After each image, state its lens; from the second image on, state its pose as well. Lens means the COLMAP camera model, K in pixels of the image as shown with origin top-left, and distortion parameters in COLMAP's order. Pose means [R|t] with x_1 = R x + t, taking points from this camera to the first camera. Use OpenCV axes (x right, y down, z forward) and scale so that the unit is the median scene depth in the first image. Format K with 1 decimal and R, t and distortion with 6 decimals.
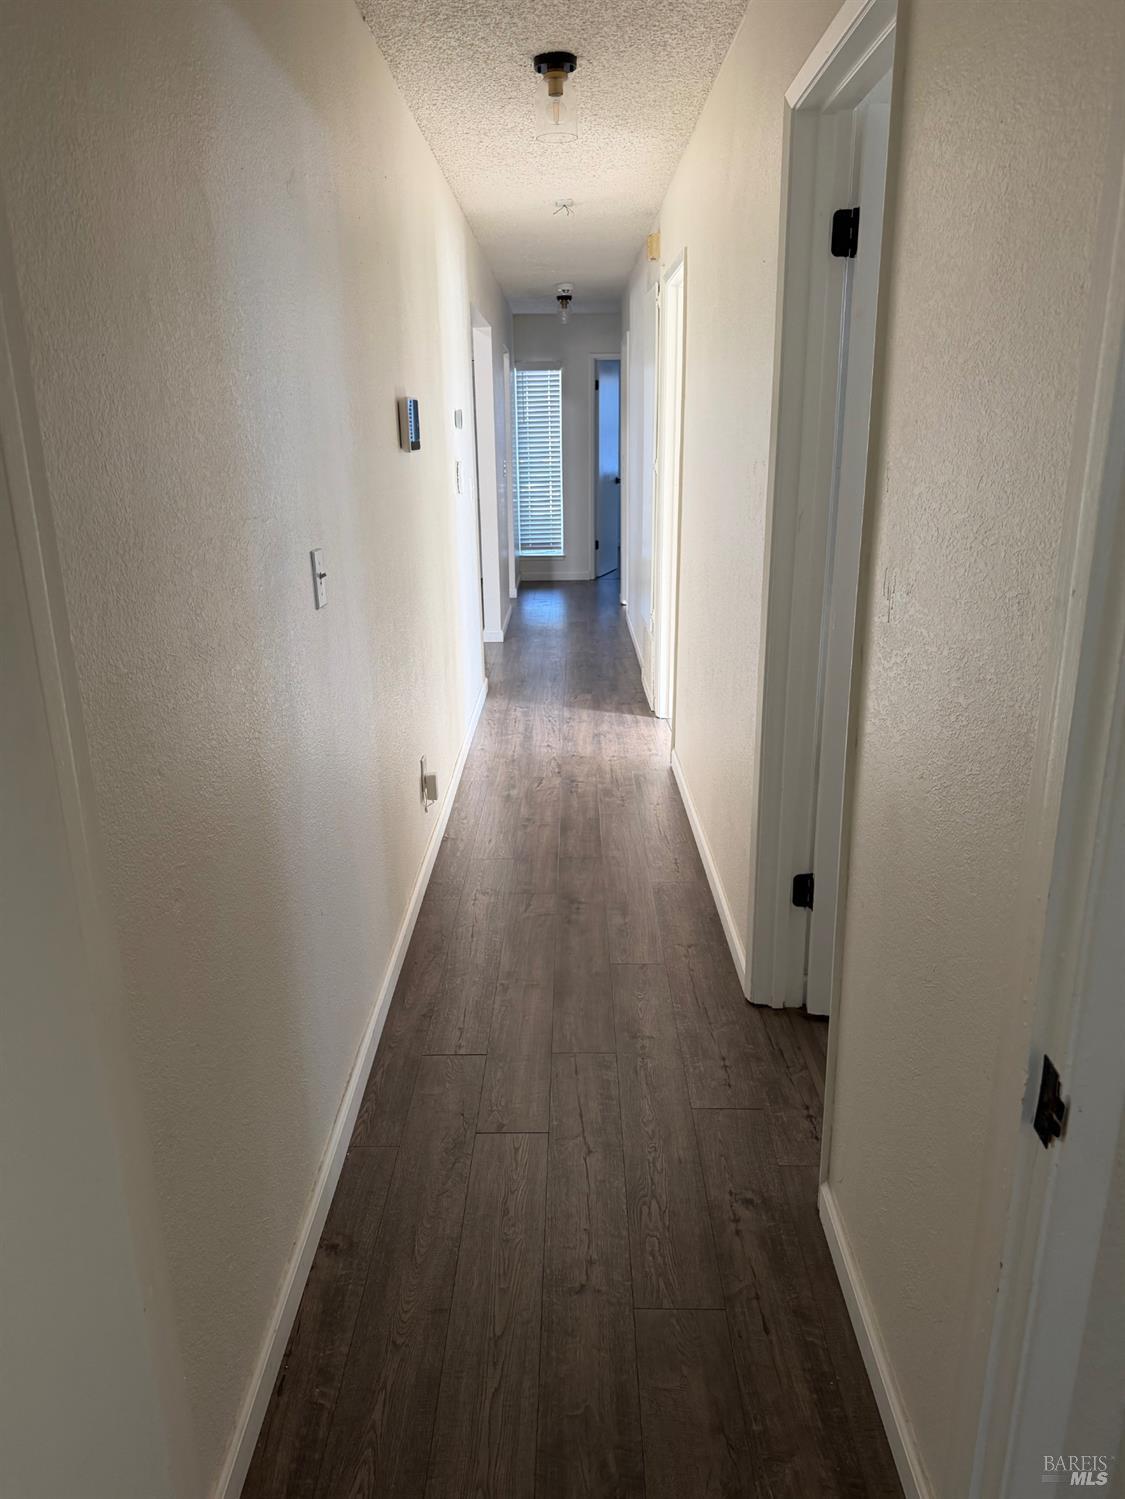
lens RADIAL K [[1065.6, 0, 561.6], [0, 1065.6, 748.6], [0, 0, 1]] dist [0.054395, -0.016594]
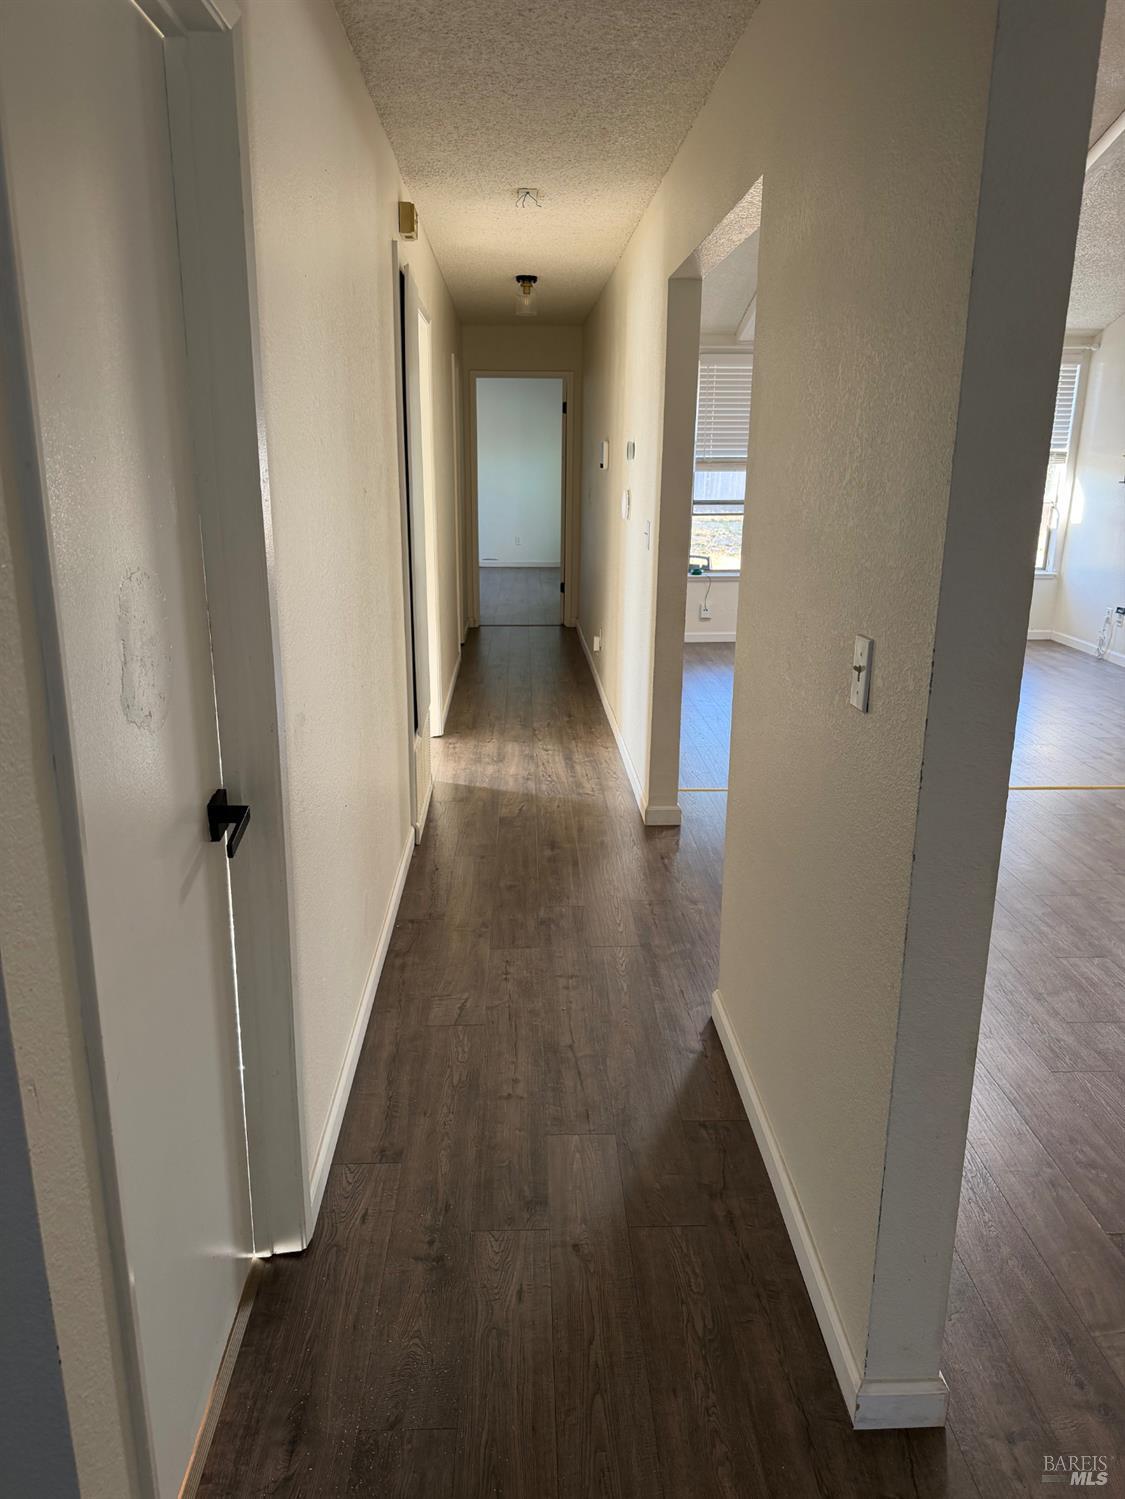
lens RADIAL K [[1065.6, 0, 561.1], [0, 1065.6, 748.5], [0, 0, 1]] dist [0.054395, -0.016594]
pose [[-0.998804, 0.001957, -0.048857, 0.024159], [-0.024845, 0.840290, 0.541567, -0.552396], [0.042114, 0.542133, -0.839237, 1.789908]]
